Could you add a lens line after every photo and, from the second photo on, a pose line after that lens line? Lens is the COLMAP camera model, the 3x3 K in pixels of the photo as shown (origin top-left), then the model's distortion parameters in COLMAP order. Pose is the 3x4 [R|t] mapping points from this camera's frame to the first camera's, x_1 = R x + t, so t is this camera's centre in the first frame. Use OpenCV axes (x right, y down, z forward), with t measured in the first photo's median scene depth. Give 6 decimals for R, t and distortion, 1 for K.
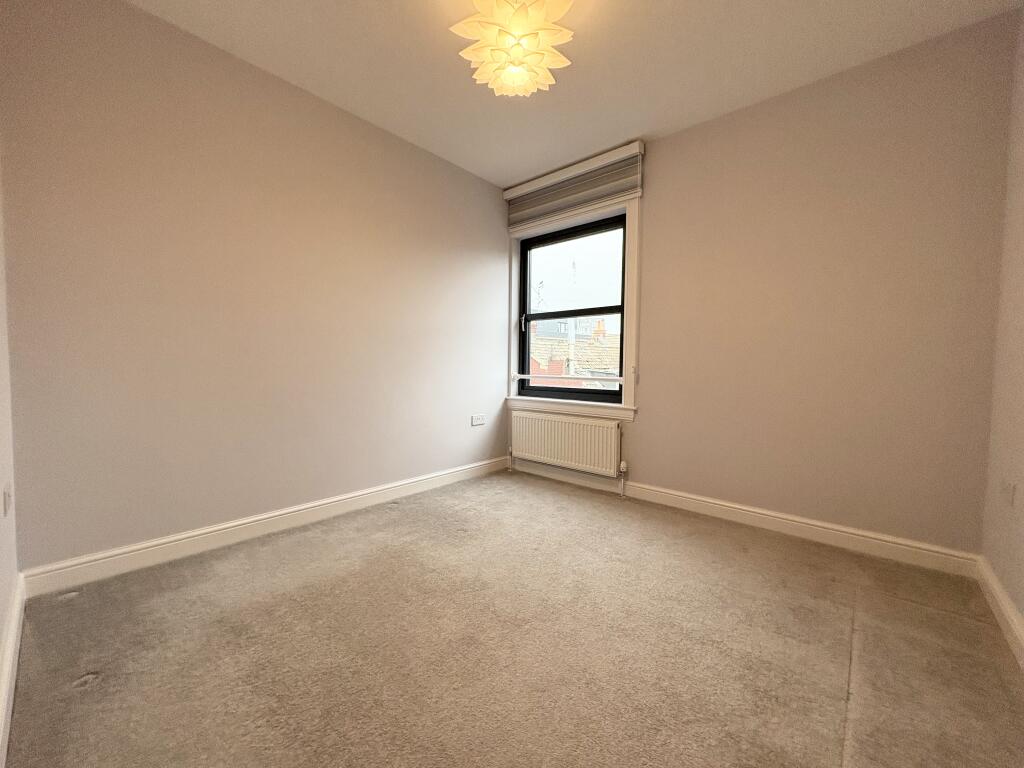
lens RADIAL K [[414.4, 0, 521.3], [0, 414.4, 381.6], [0, 0, 1]] dist [-0.002388, 0.000389]
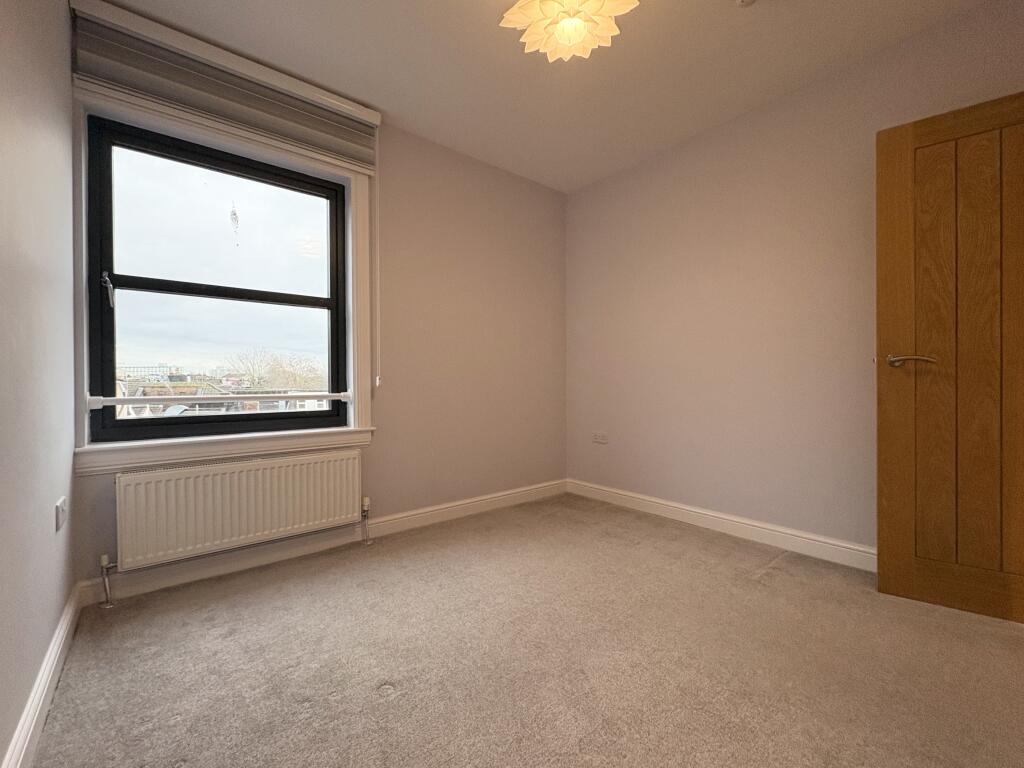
lens RADIAL K [[414.4, 0, 527.9], [0, 414.4, 384.7], [0, 0, 1]] dist [-0.002388, 0.000389]
pose [[0.158684, -0.017198, 0.987180, -0.450285], [0.044792, 0.998944, 0.010203, -0.017284], [-0.986313, 0.042598, 0.159286, 0.511110]]
